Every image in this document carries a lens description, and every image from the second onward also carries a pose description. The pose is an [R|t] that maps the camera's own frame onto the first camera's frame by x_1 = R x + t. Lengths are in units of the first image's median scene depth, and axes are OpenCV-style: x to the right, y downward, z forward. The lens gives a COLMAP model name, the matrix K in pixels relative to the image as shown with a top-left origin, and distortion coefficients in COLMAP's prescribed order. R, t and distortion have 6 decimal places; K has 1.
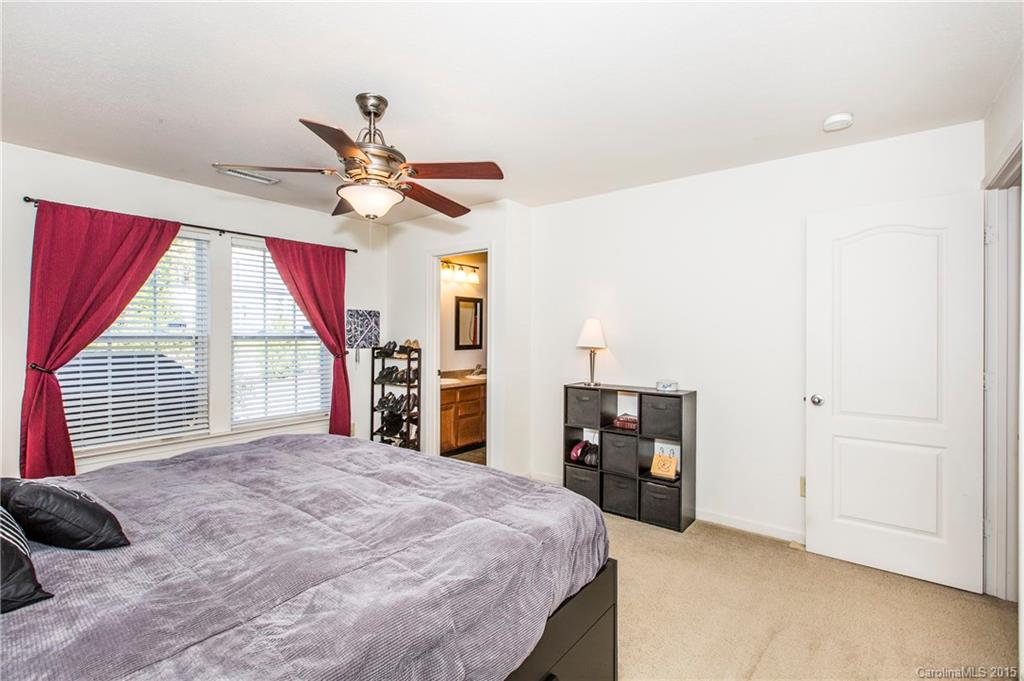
lens RADIAL K [[459.5, 0, 510.7], [0, 459.5, 337.0], [0, 0, 1]] dist [0.001996, -0.002039]
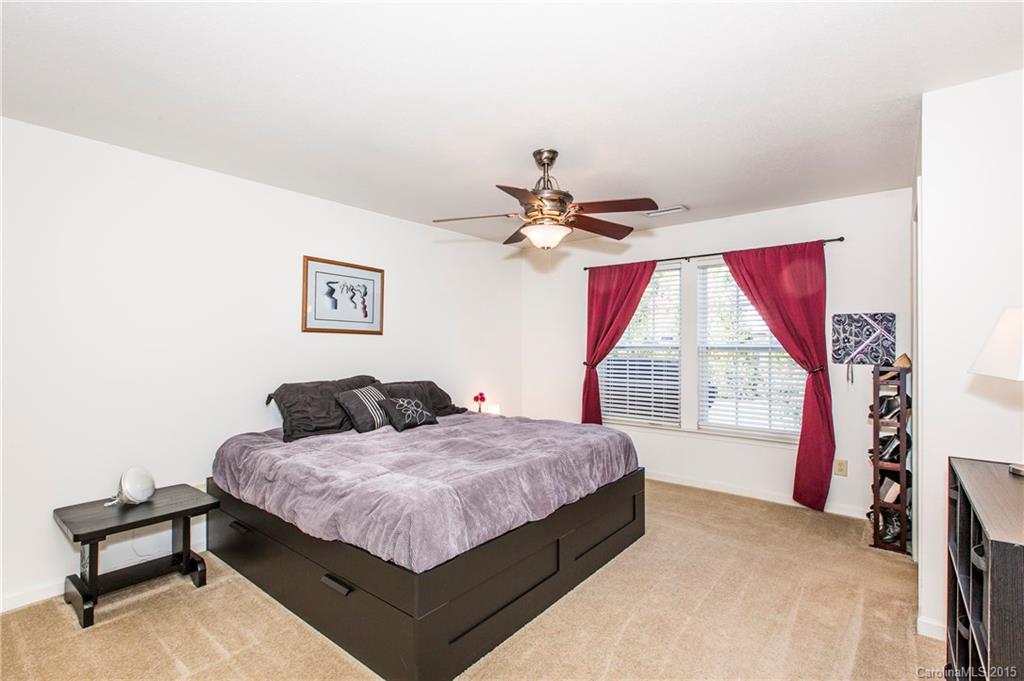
lens RADIAL K [[459.5, 0, 512.0], [0, 459.5, 341.3], [0, 0, 1]] dist [0.001996, -0.002039]
pose [[0.002480, -0.007240, -0.999971, 0.448539], [-0.009271, 0.999931, -0.007263, -0.002434], [0.999954, 0.009289, 0.002412, 0.446028]]
